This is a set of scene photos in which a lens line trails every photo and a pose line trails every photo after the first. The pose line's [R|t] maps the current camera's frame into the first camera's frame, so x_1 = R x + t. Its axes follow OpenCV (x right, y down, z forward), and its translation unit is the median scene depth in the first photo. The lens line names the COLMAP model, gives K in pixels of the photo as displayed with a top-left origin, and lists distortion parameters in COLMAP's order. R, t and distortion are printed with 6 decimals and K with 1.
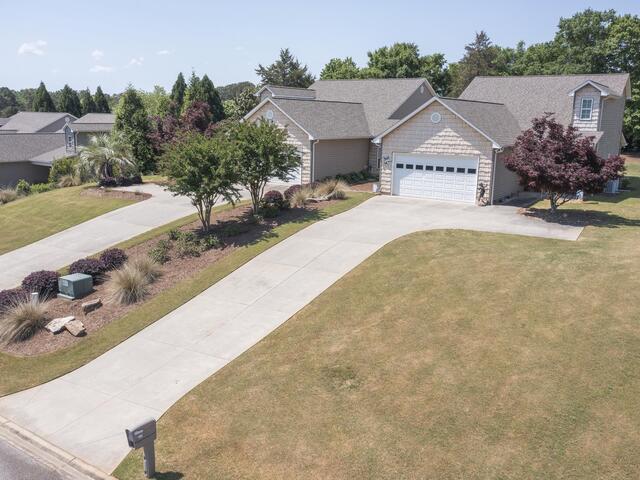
lens RADIAL K [[575.3, 0, 320.0], [0, 575.3, 240.0], [0, 0, 1]] dist [-0.000914, 0.003688]
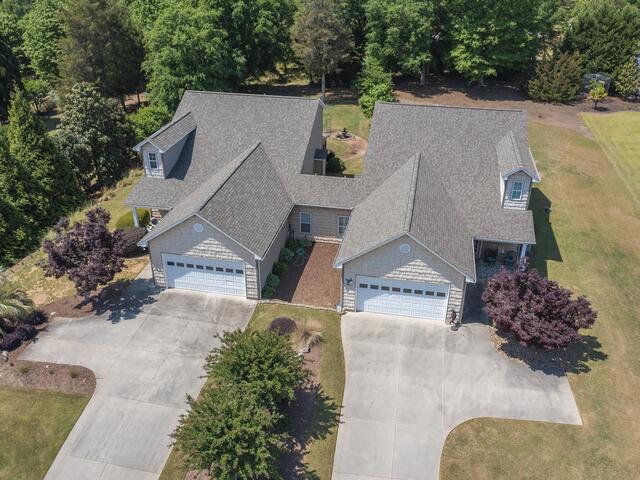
lens RADIAL K [[575.3, 0, 320.0], [0, 575.3, 240.0], [0, 0, 1]] dist [-0.000914, 0.003688]
pose [[0.924680, -0.194640, 0.327233, -0.226229], [0.091747, 0.948038, 0.304643, -0.494003], [-0.369525, -0.251674, 0.894489, 0.176967]]
